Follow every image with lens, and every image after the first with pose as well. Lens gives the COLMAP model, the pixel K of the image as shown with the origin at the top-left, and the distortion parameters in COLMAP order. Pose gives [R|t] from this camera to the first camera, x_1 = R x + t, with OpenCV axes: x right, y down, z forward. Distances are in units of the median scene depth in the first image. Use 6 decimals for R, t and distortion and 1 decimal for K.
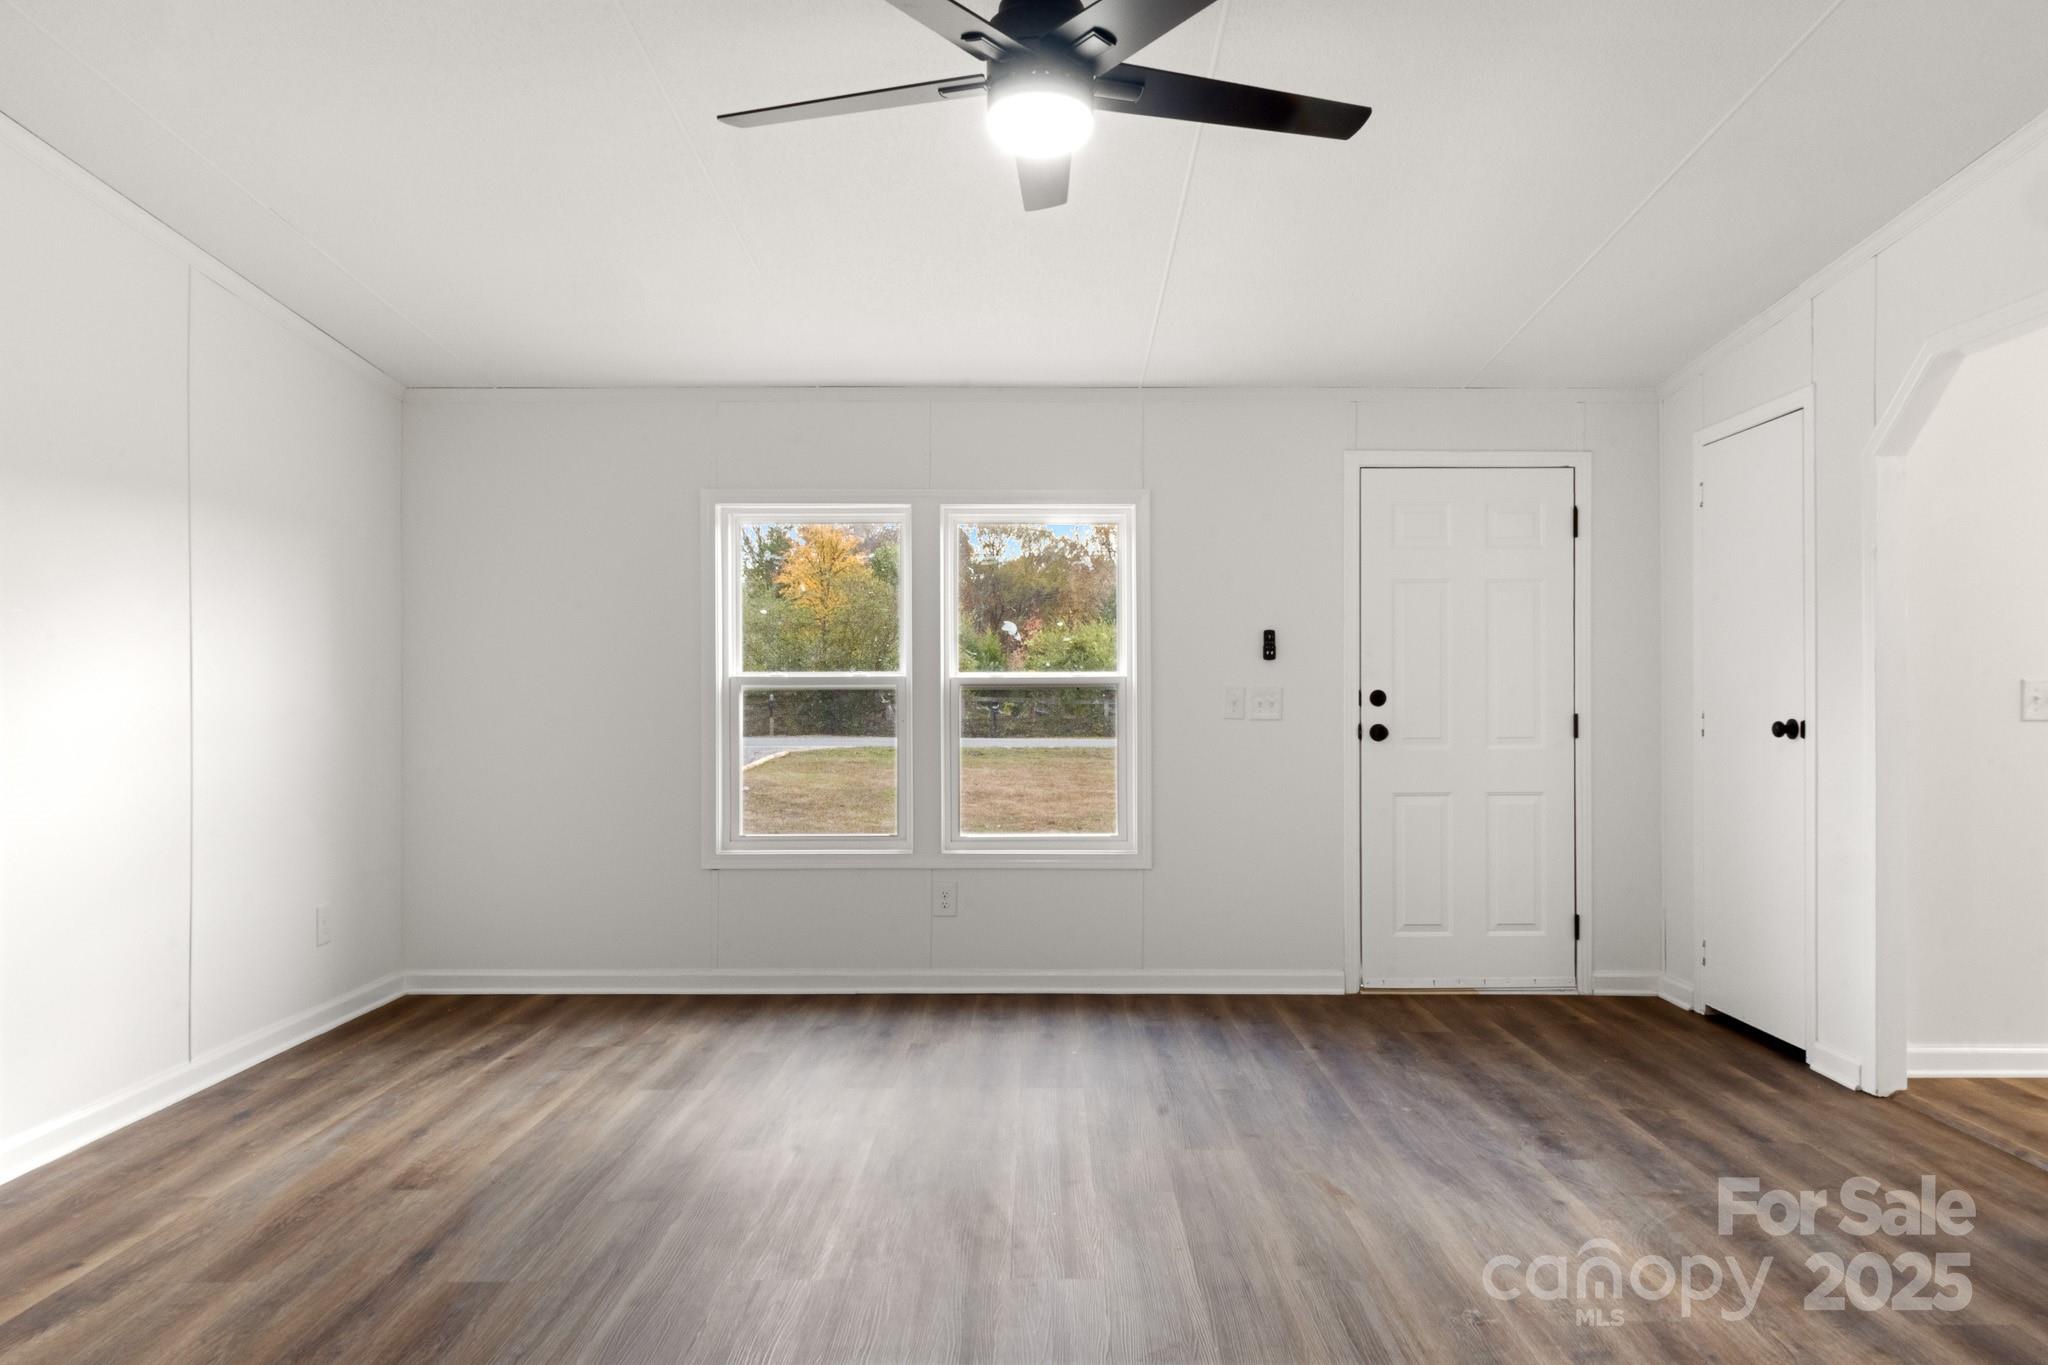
lens RADIAL K [[1293.2, 0, 1036.0], [0, 1293.2, 688.1], [0, 0, 1]] dist [0.003694, 0.004085]
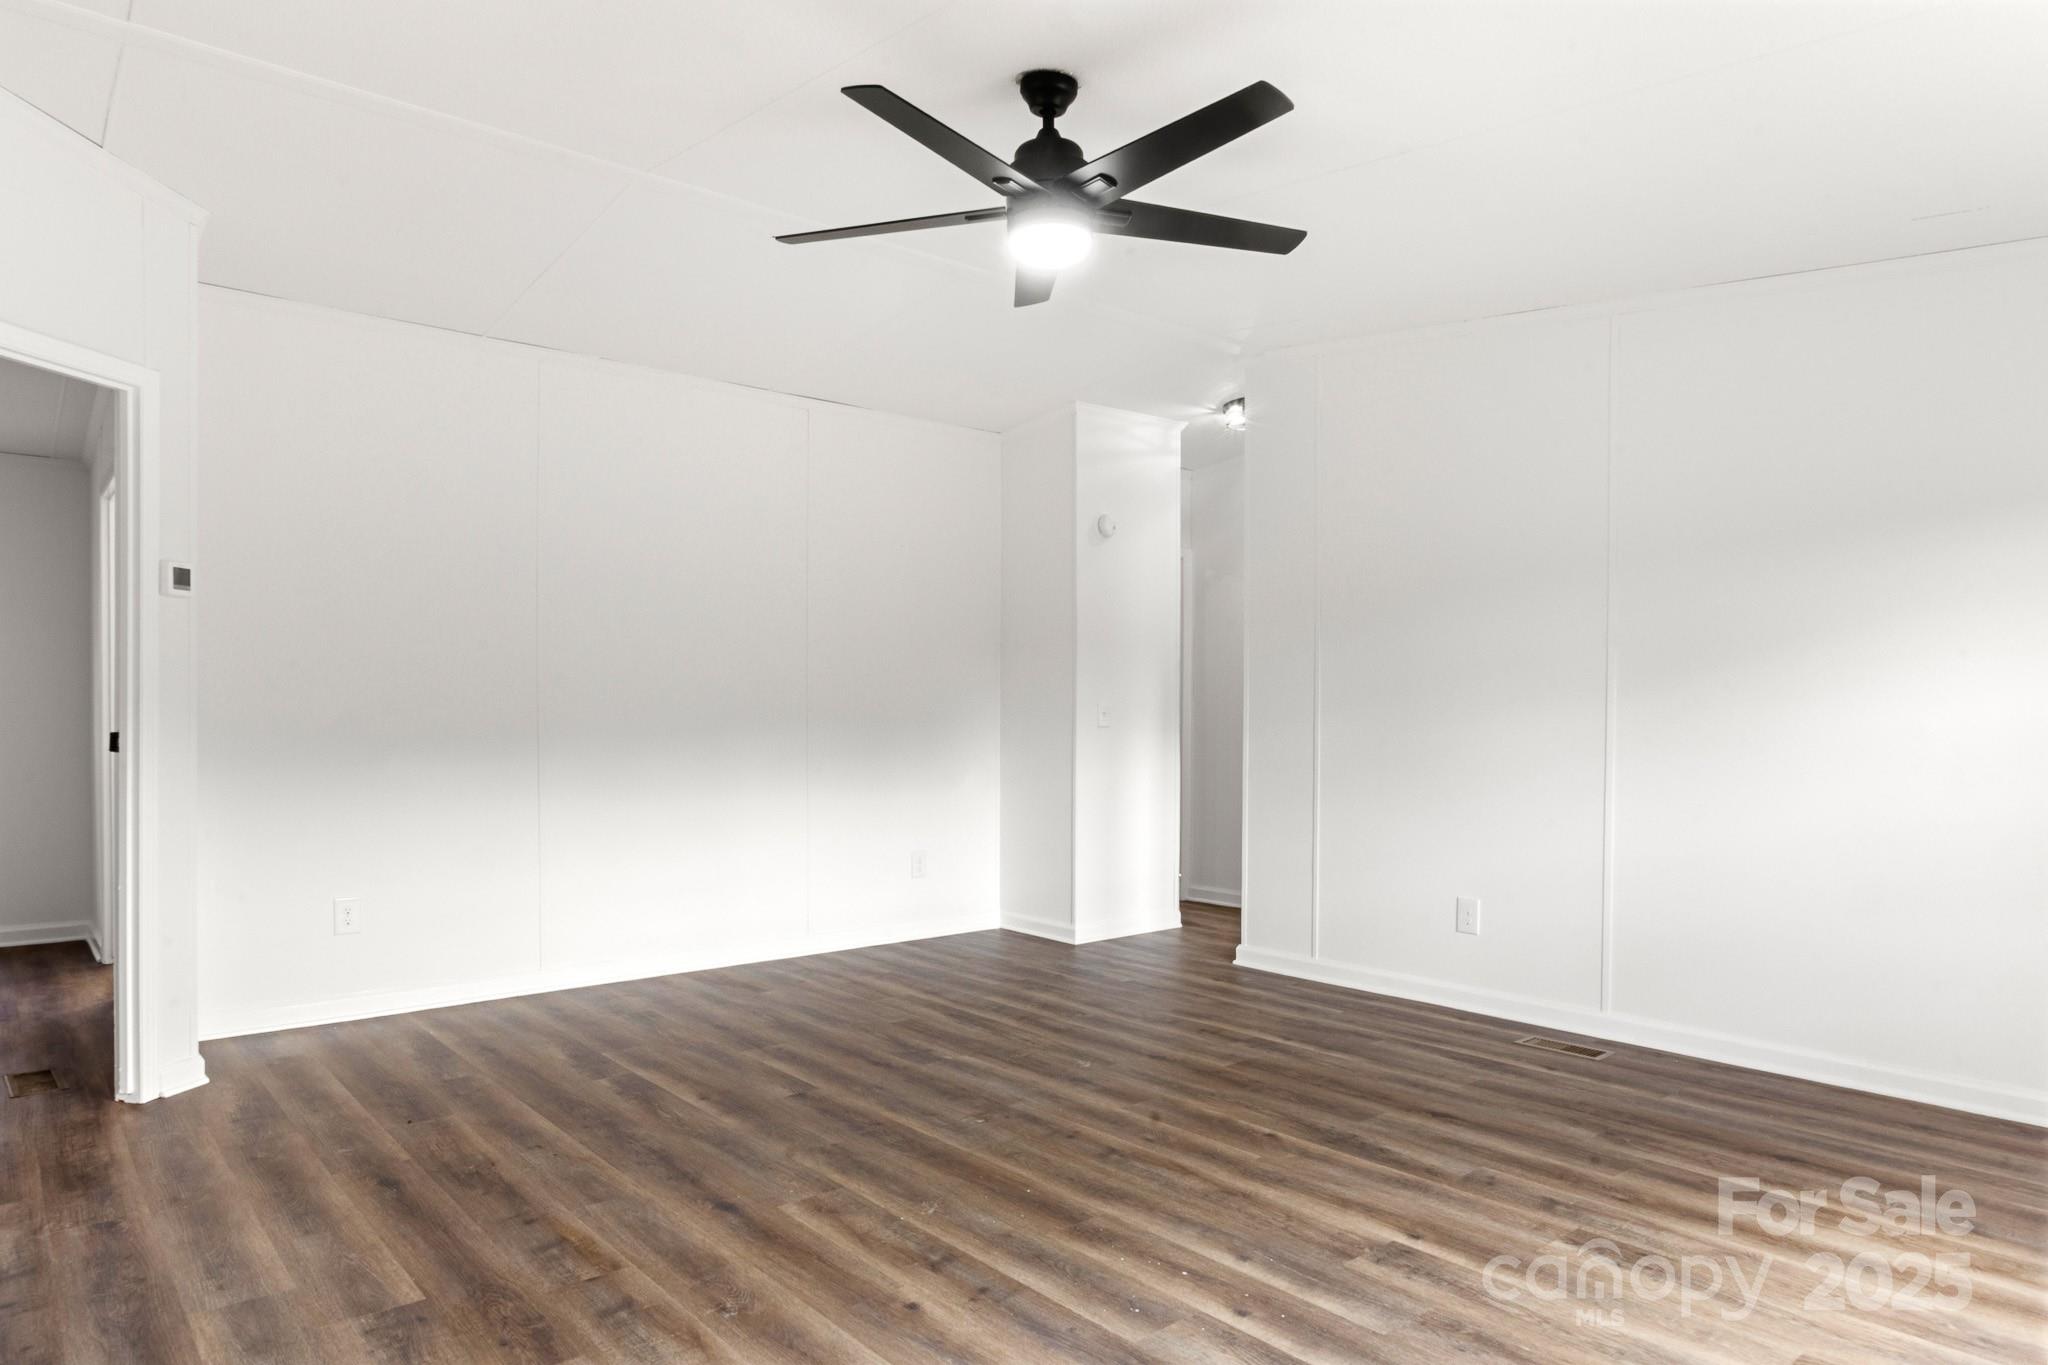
lens RADIAL K [[1249.5, 0, 1035.7], [0, 1249.5, 698.1], [0, 0, 1]] dist [-0.003097, -0.001009]
pose [[-0.753022, -0.006099, -0.657967, 0.388569], [0.002292, 0.999927, -0.011892, 0.005798], [0.657991, -0.010463, -0.752953, 0.919366]]
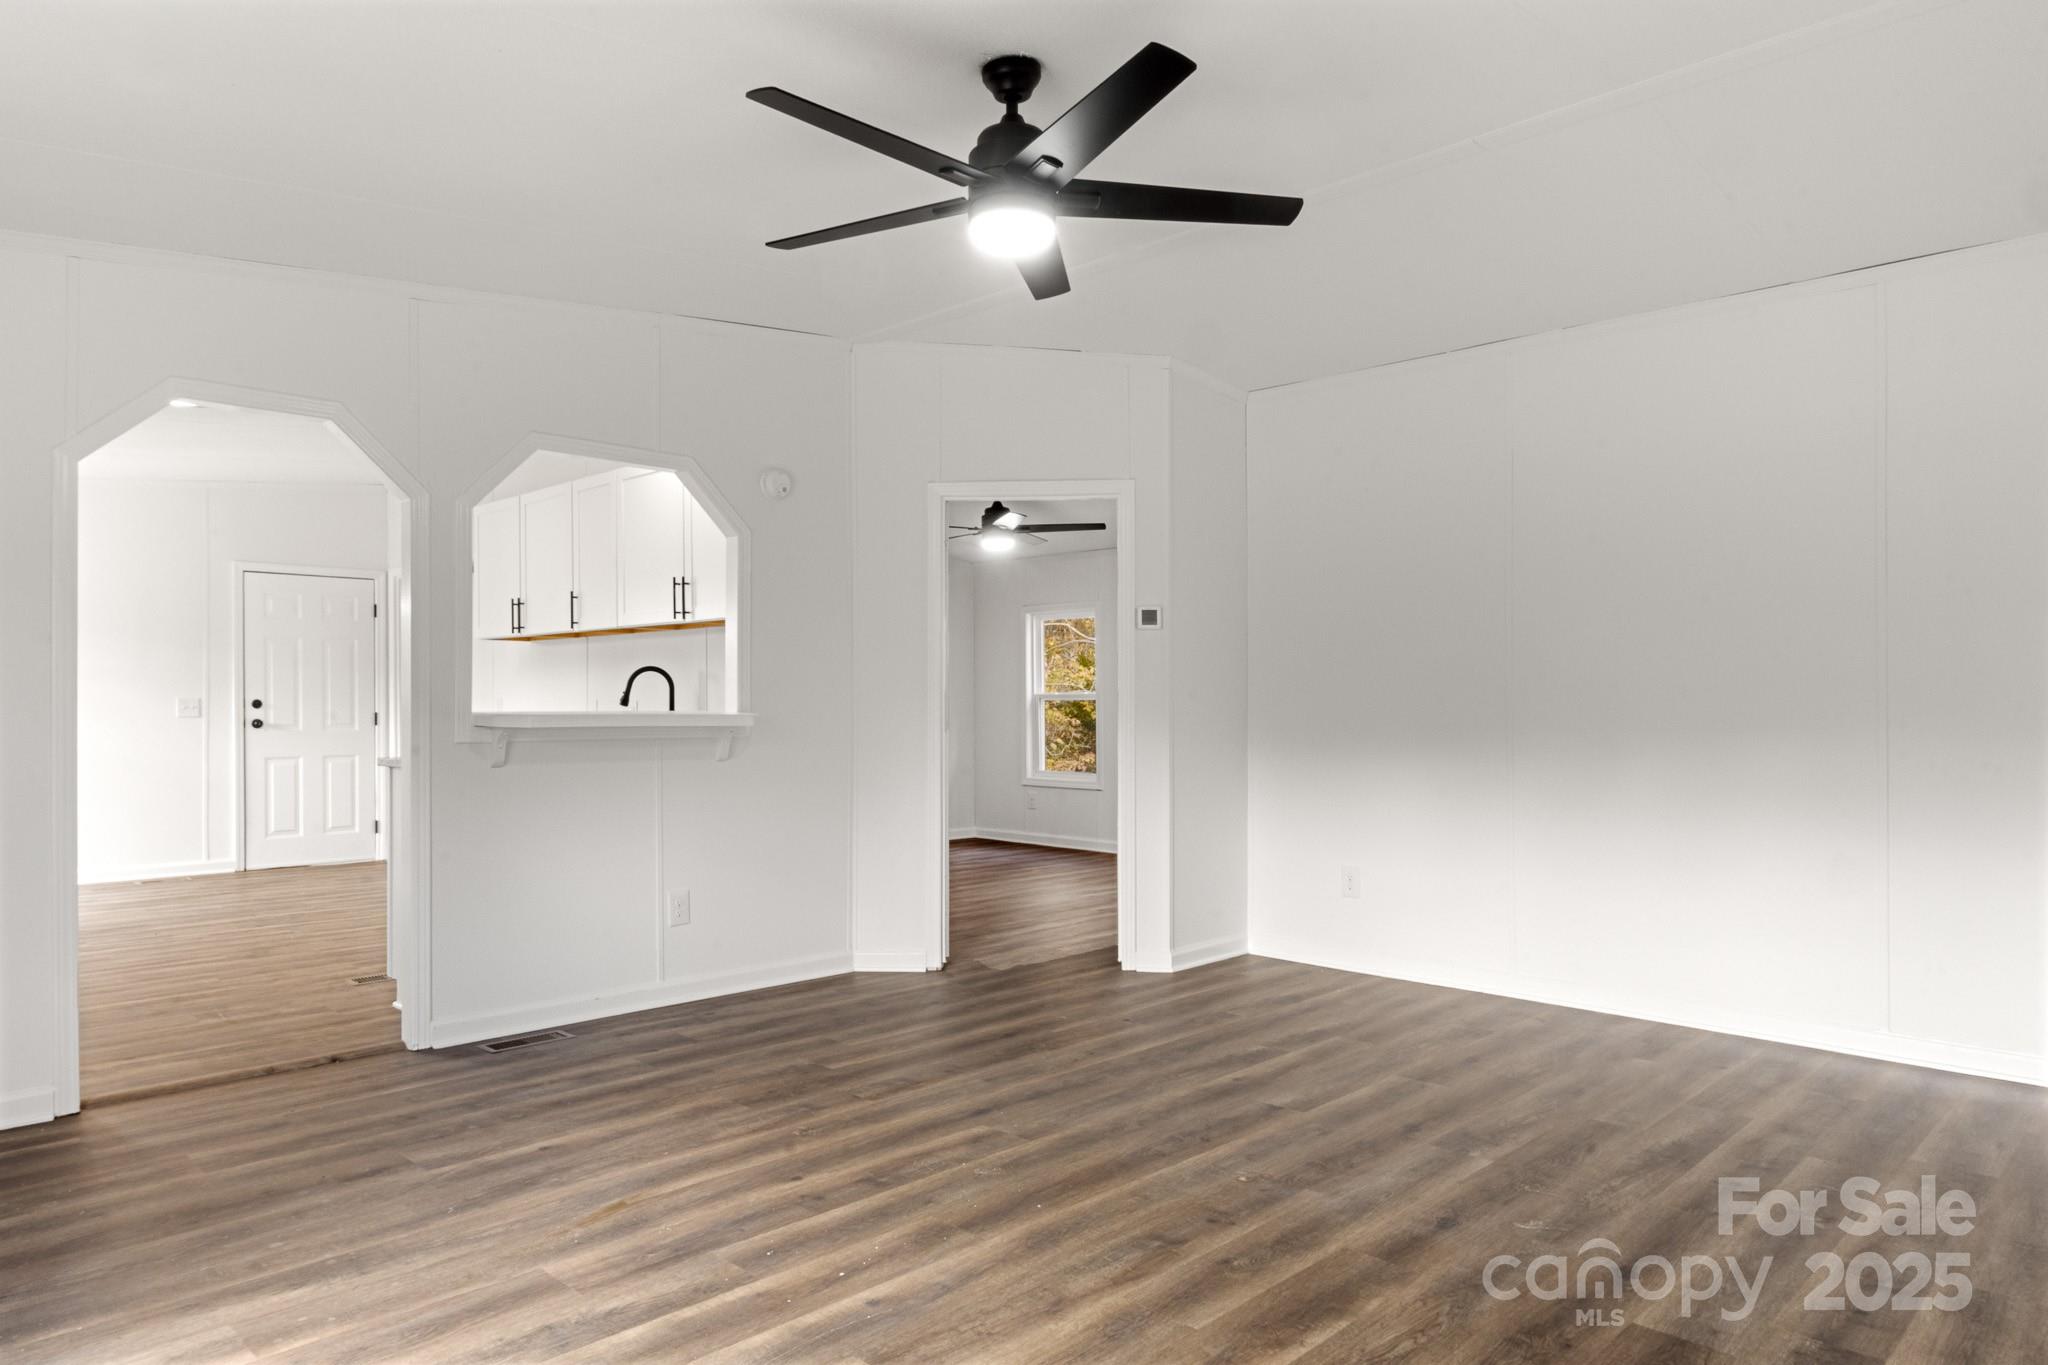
lens RADIAL K [[1293.2, 0, 1020.2], [0, 1293.2, 689.7], [0, 0, 1]] dist [0.003694, 0.004085]
pose [[-0.714518, 0.007585, 0.699575, -0.411779], [-0.004393, 0.999873, -0.015327, 0.004925], [-0.699603, -0.014025, -0.714394, 0.901585]]
